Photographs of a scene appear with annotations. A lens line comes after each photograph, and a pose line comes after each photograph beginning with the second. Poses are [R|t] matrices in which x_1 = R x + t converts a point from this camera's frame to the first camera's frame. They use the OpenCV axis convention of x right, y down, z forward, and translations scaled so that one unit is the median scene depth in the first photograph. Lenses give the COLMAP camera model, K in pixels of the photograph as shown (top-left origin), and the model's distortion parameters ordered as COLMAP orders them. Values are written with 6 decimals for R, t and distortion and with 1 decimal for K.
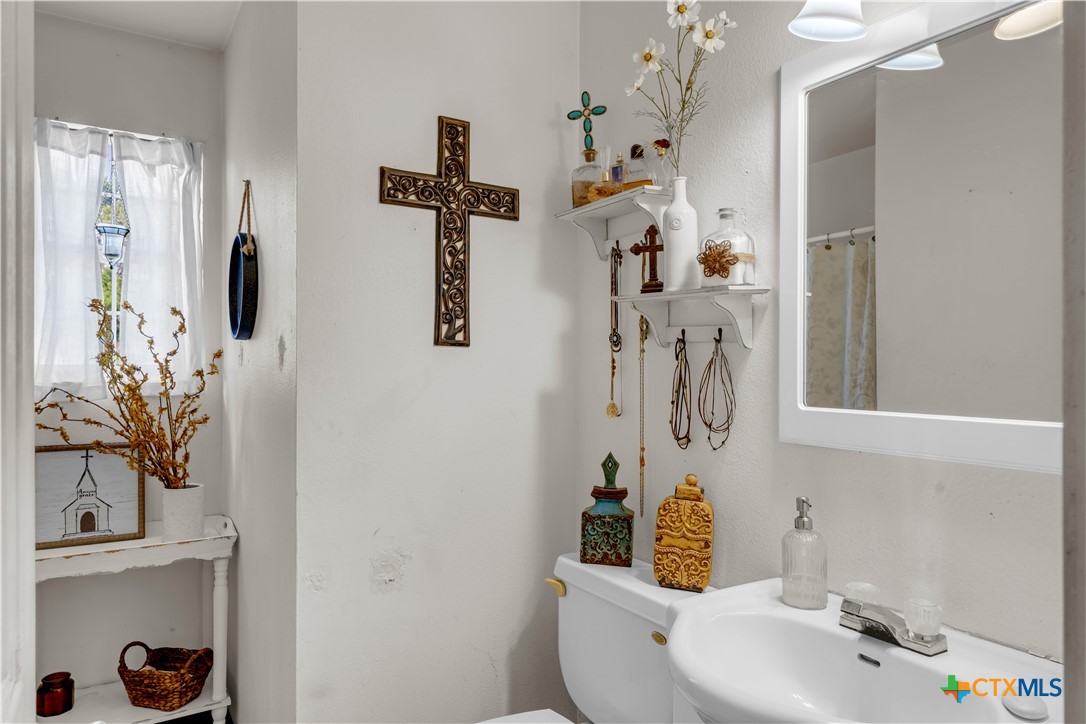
lens RADIAL K [[694.0, 0, 543.0], [0, 694.0, 362.0], [0, 0, 1]] dist [0.000663, 0.000963]
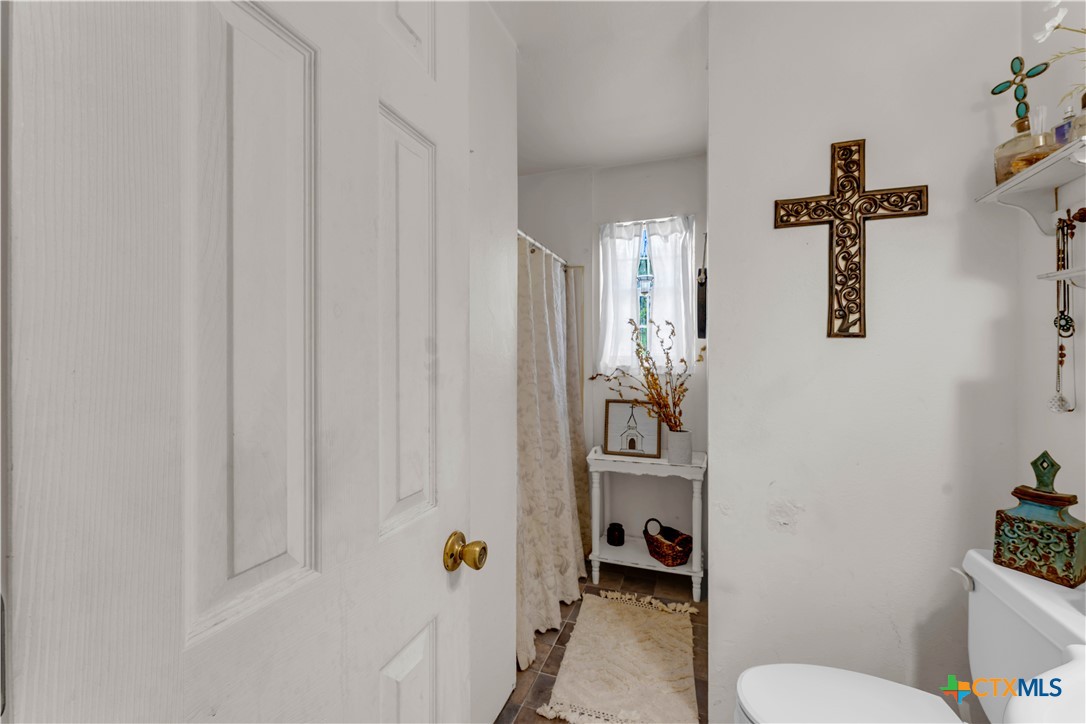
lens RADIAL K [[454.9, 0, 542.1], [0, 454.9, 355.4], [0, 0, 1]] dist [0.000230, -0.000553]
pose [[0.607344, -0.005971, -0.794417, 0.158863], [0.008136, 0.999966, -0.001296, 0.003472], [0.794398, -0.005676, 0.607372, 0.129459]]
